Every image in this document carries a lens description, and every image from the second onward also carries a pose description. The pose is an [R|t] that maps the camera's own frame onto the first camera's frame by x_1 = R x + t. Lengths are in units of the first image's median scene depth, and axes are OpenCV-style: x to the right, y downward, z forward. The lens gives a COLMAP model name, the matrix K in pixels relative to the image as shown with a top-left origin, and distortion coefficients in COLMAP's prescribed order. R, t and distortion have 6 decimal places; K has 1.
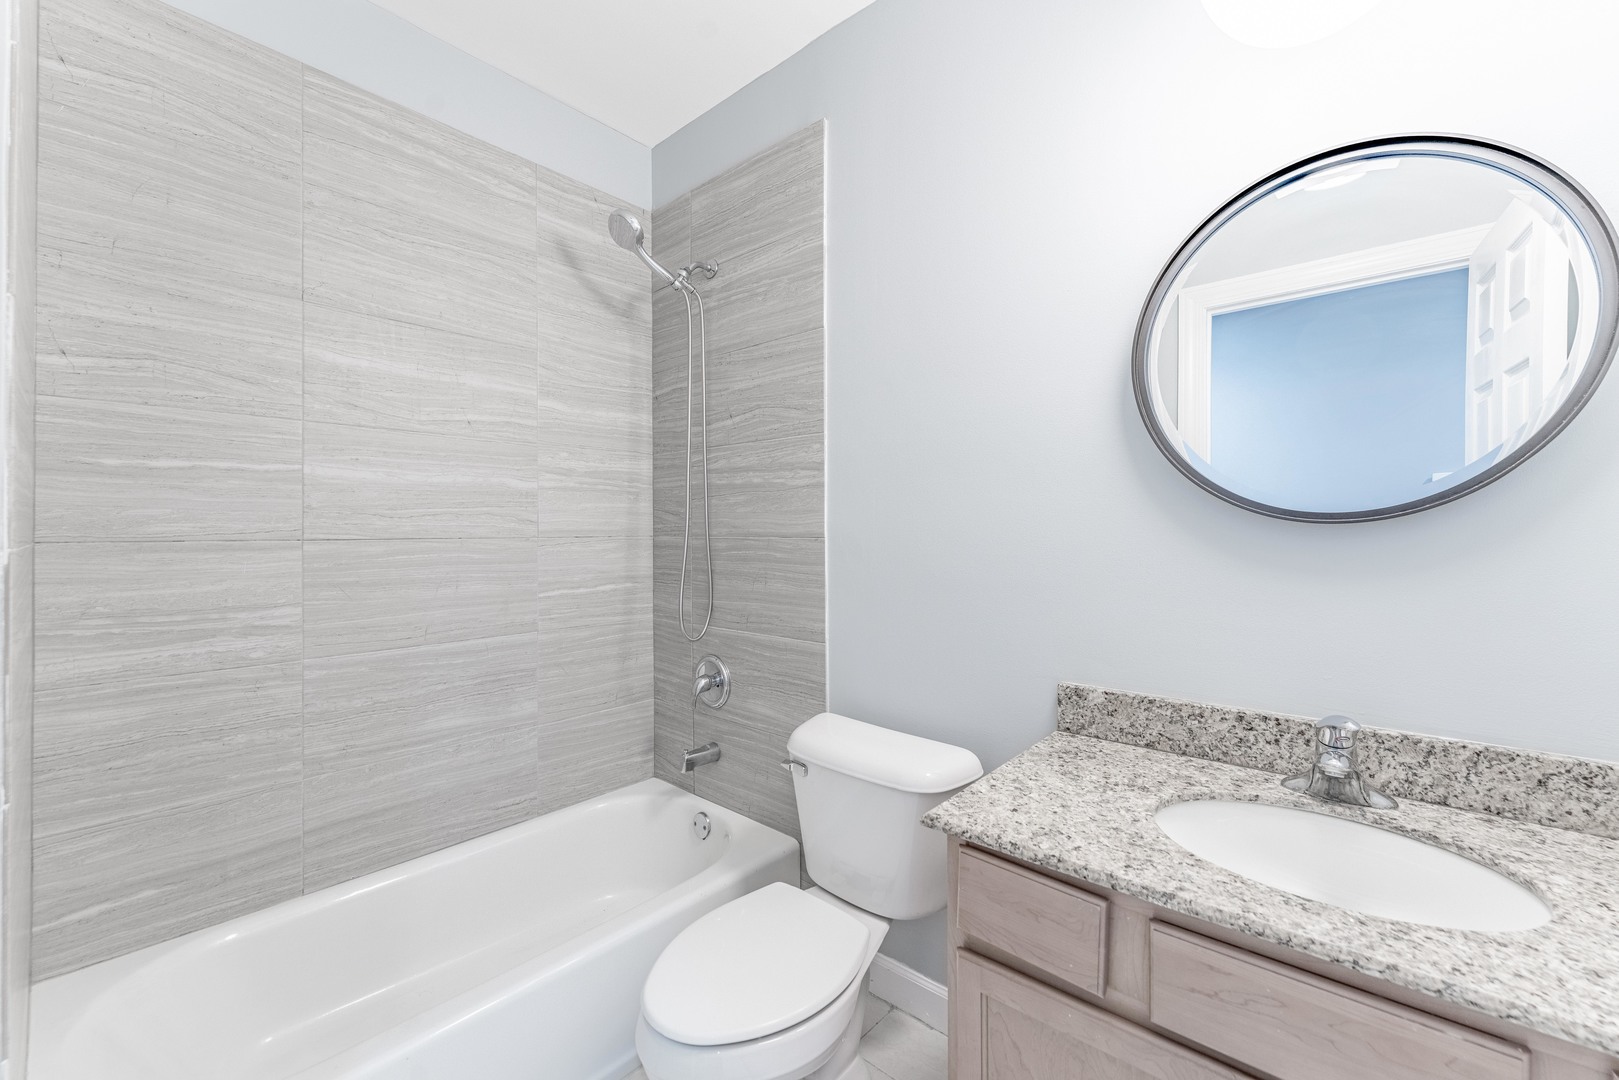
lens RADIAL K [[651.0, 0, 818.7], [0, 651.0, 543.8], [0, 0, 1]] dist [0.000108, -0.000350]
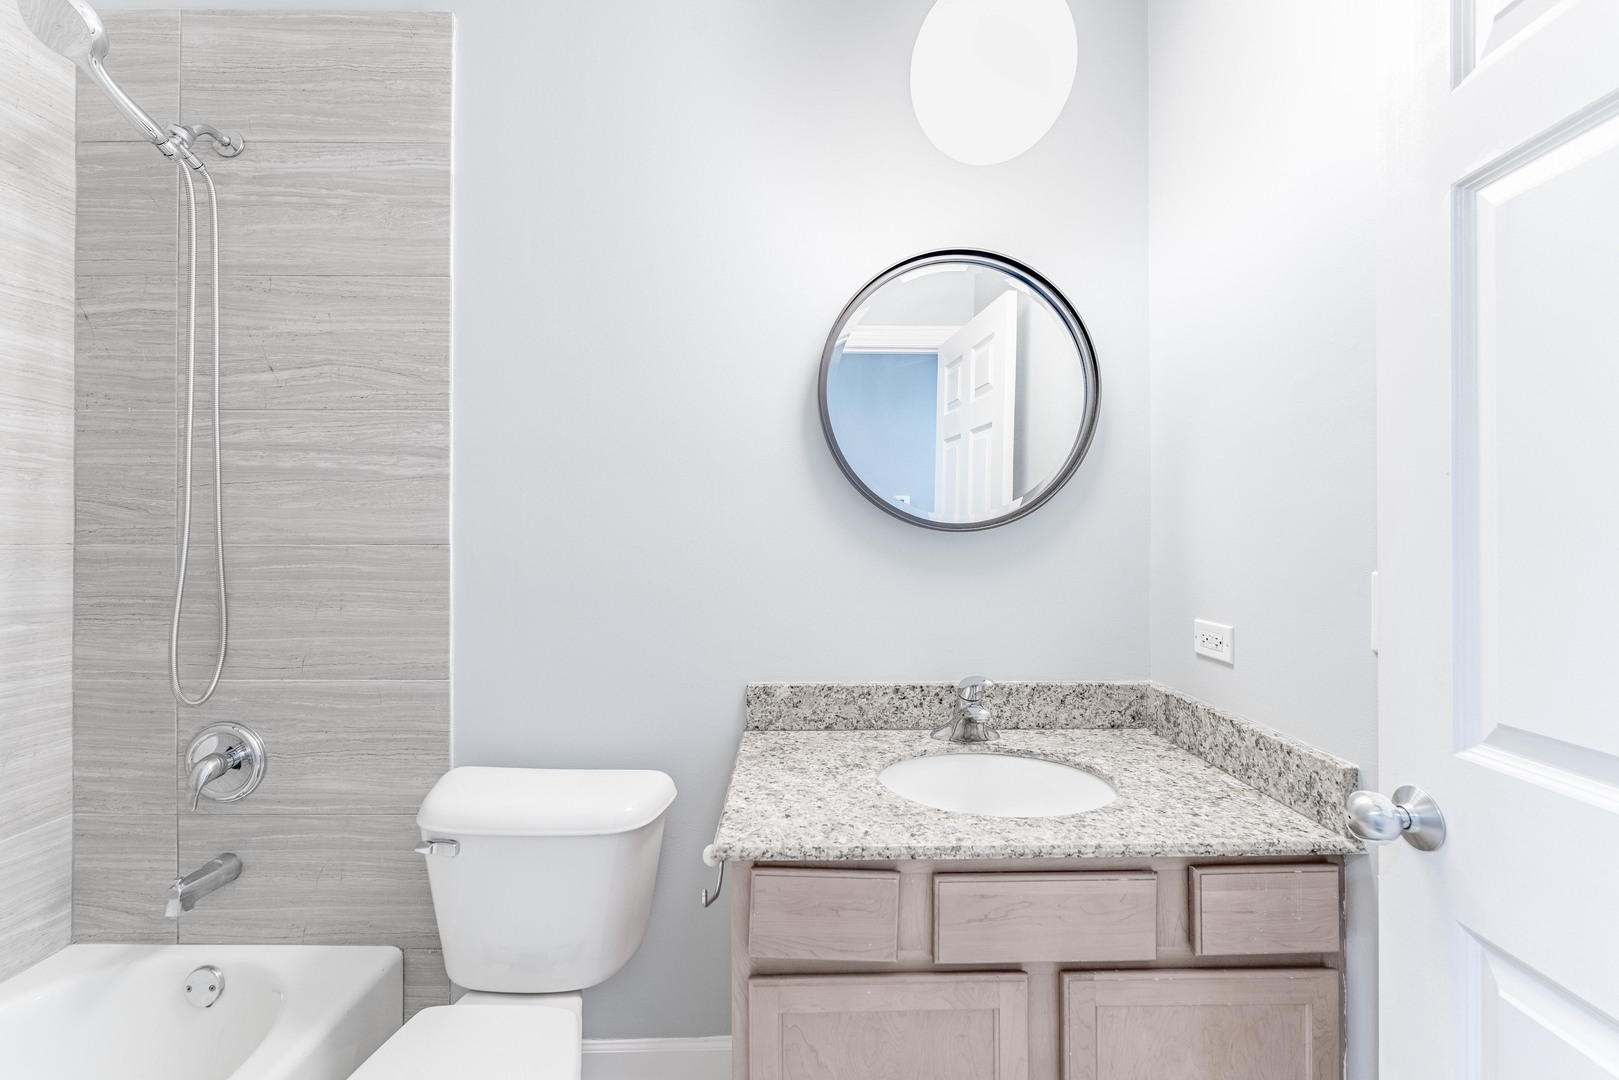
lens RADIAL K [[651.0, 0, 818.7], [0, 651.0, 543.8], [0, 0, 1]] dist [0.000108, -0.000350]
pose [[0.749684, -0.004212, 0.661783, -0.247159], [0.010474, 0.999930, -0.005501, -0.002005], [-0.661714, 0.011056, 0.749675, 0.164379]]
